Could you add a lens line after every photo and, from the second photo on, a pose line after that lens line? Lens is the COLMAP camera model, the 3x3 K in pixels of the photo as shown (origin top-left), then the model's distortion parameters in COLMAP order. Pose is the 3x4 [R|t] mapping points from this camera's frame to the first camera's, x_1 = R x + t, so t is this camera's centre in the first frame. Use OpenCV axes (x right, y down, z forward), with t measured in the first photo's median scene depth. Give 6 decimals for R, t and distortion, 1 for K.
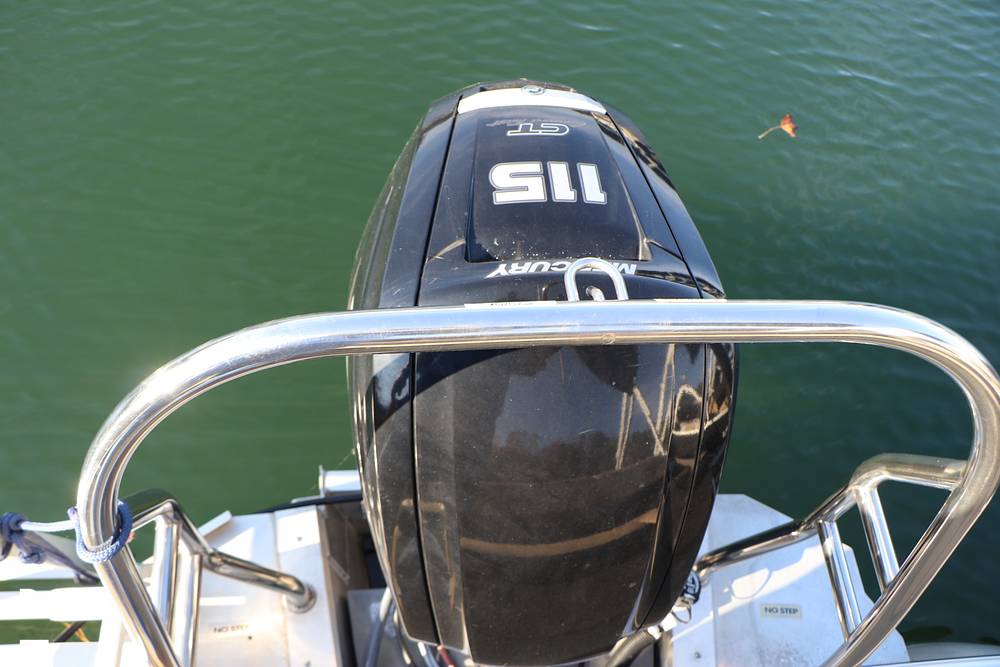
lens RADIAL K [[808.8, 0, 483.8], [0, 808.8, 333.4], [0, 0, 1]] dist [-0.161060, 0.103030]
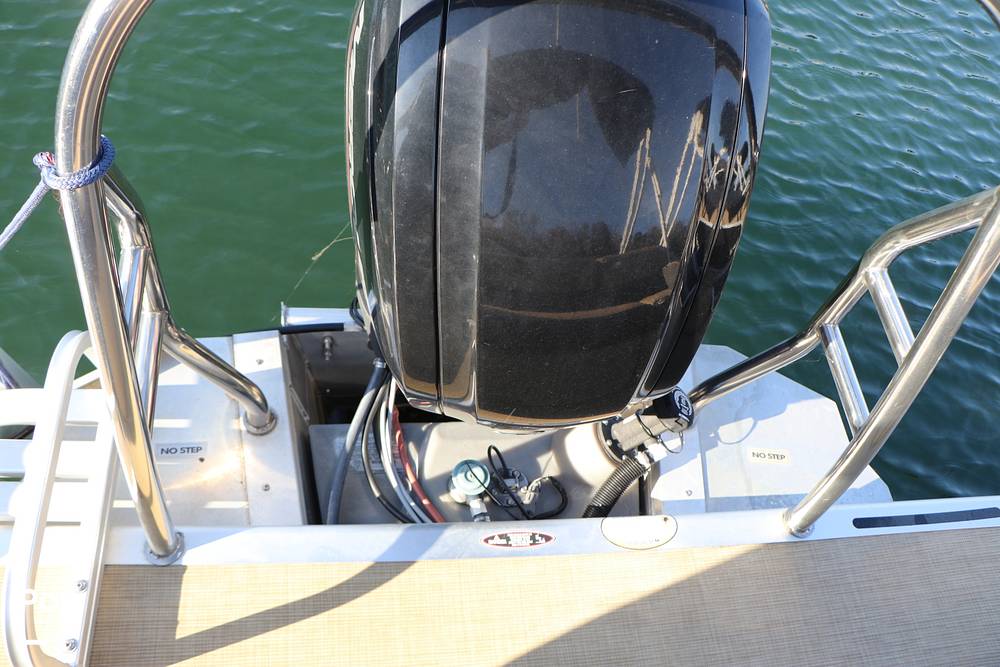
lens RADIAL K [[808.8, 0, 483.8], [0, 808.8, 333.4], [0, 0, 1]] dist [-0.161060, 0.103030]
pose [[0.994560, 0.037293, 0.097260, -0.069844], [-0.033603, 0.998662, -0.039311, 0.264081], [-0.098596, 0.035829, 0.994482, 0.064127]]
